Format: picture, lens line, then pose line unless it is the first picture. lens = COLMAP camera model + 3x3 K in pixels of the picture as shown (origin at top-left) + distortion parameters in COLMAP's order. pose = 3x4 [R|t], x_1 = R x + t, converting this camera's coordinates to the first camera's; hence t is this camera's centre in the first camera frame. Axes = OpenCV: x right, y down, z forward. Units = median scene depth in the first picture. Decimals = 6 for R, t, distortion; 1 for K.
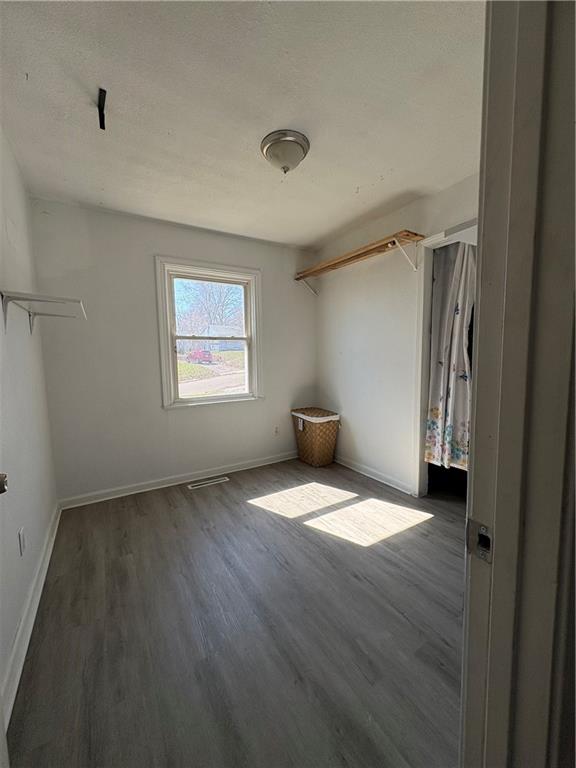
lens RADIAL K [[308.5, 0, 287.6], [0, 308.5, 383.0], [0, 0, 1]] dist [0.007759, 0.000329]
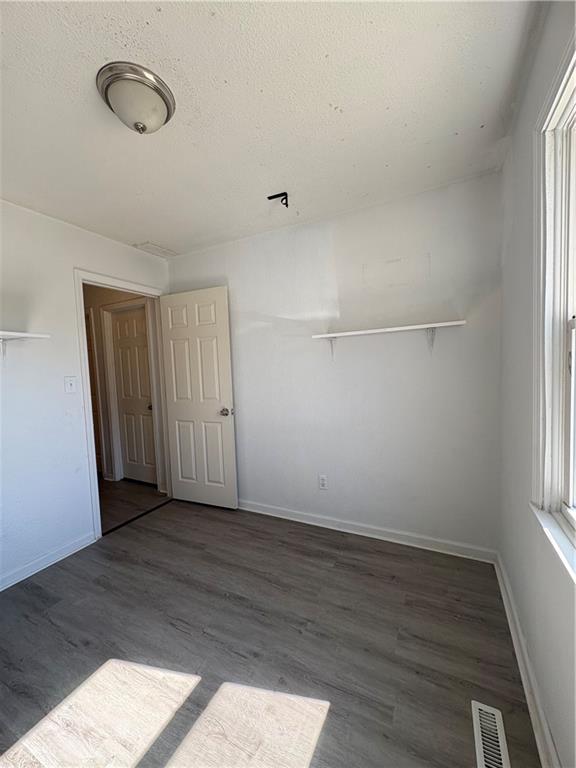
lens RADIAL K [[308.5, 0, 288.1], [0, 308.5, 383.6], [0, 0, 1]] dist [0.007759, 0.000329]
pose [[-0.850499, 0.083358, -0.519329, 0.100759], [0.008353, 0.989378, 0.145125, -0.187585], [0.525910, 0.119091, -0.842162, 1.513921]]
